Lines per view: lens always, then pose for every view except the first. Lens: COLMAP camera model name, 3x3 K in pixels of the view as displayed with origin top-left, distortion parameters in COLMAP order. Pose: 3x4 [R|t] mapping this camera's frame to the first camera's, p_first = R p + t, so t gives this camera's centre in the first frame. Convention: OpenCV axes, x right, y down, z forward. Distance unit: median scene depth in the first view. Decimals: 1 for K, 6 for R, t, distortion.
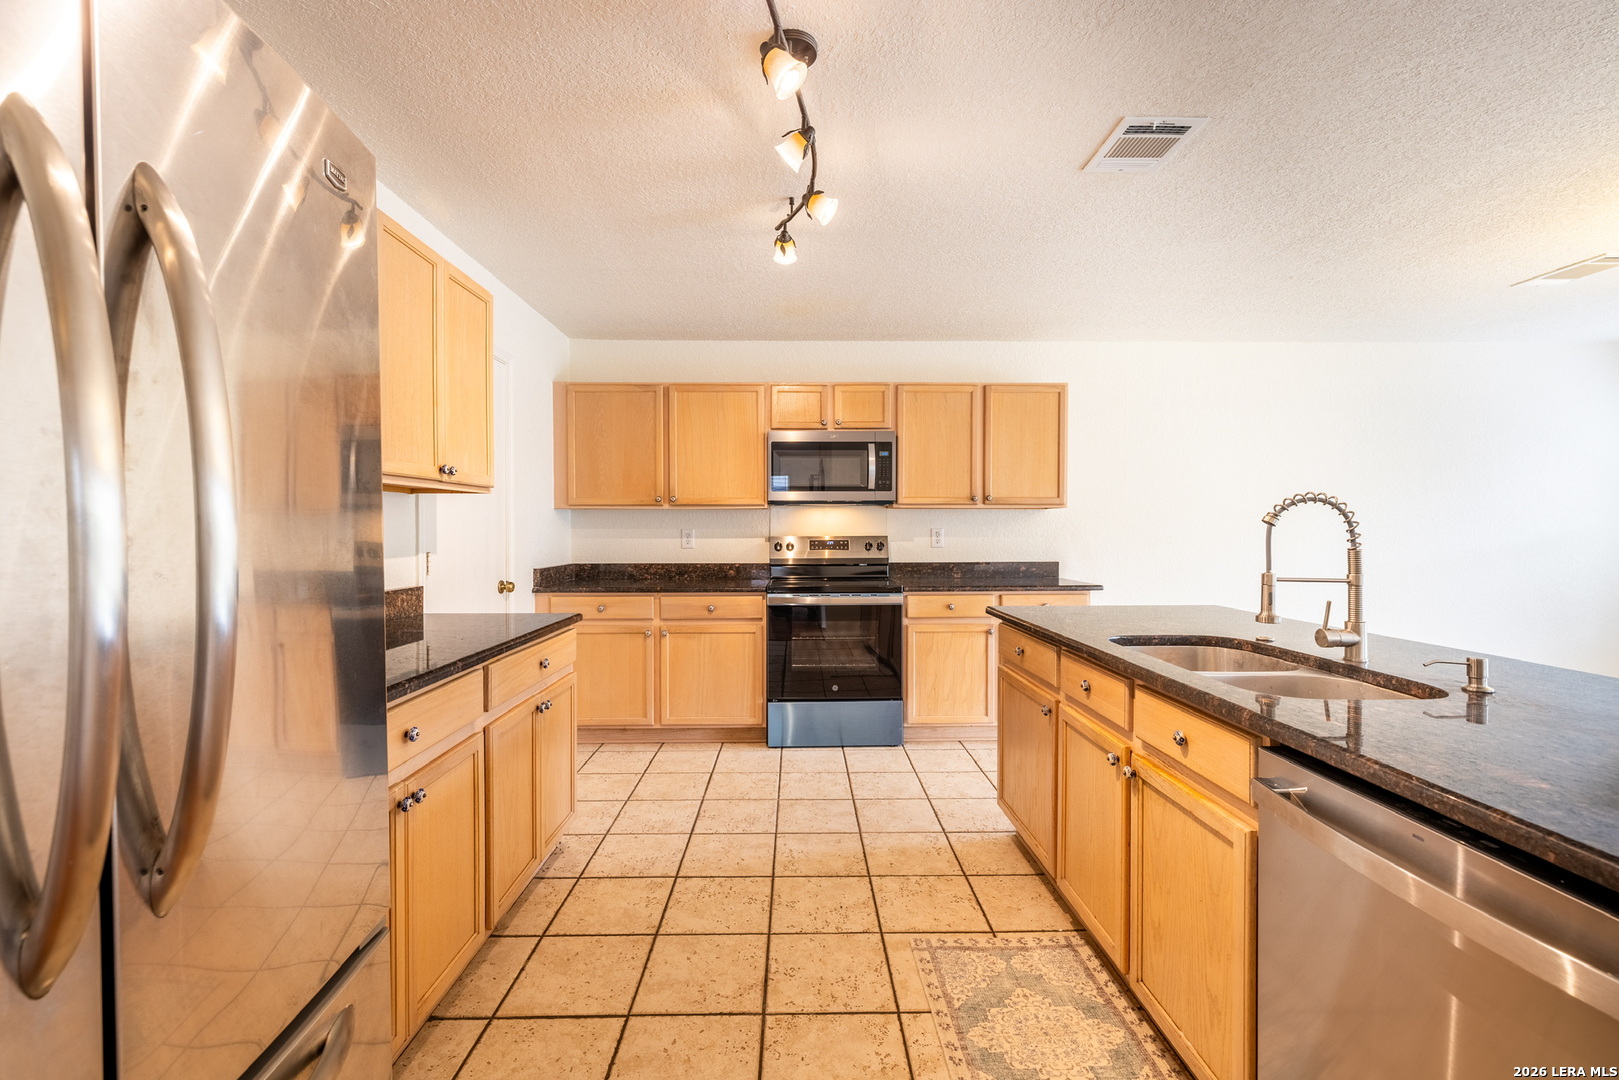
lens RADIAL K [[682.4, 0, 804.3], [0, 682.4, 534.6], [0, 0, 1]] dist [0.002056, 0.000191]
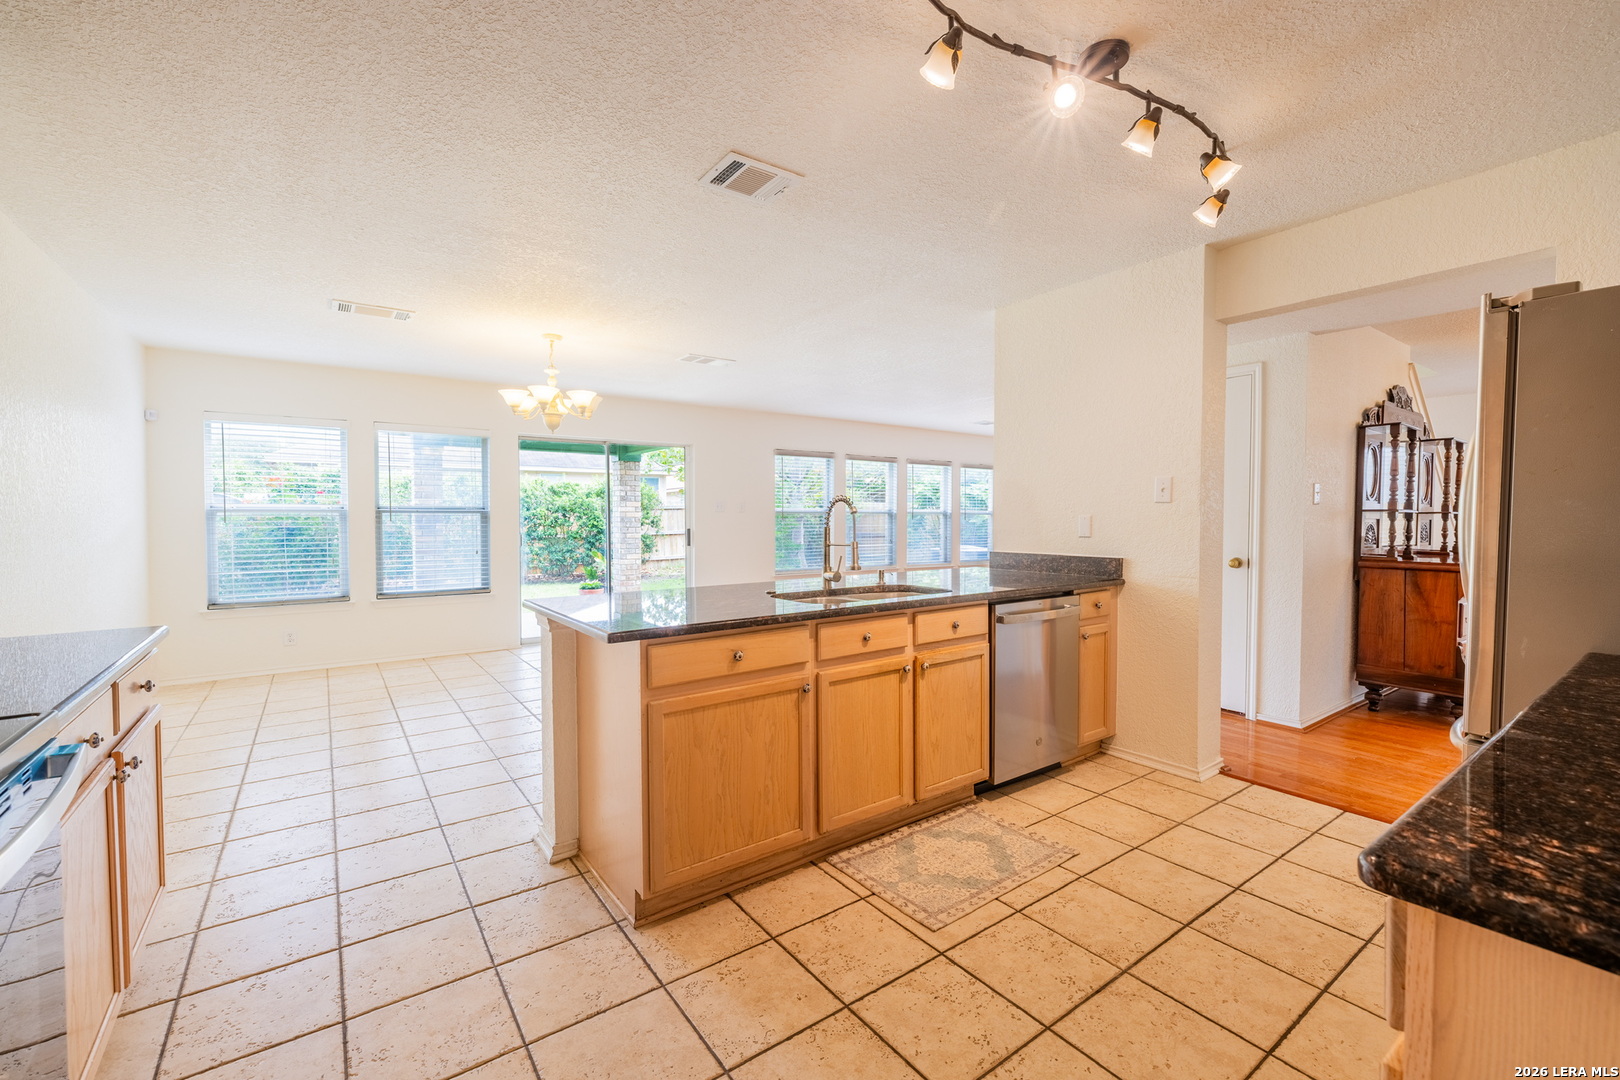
lens RADIAL K [[682.8, 0, 807.0], [0, 682.8, 536.6], [0, 0, 1]] dist [0.002056, 0.000191]
pose [[-0.575134, -0.025685, 0.817656, -0.510066], [0.011329, 0.999161, 0.039355, -0.018451], [-0.817981, 0.031897, -0.574360, 1.619853]]
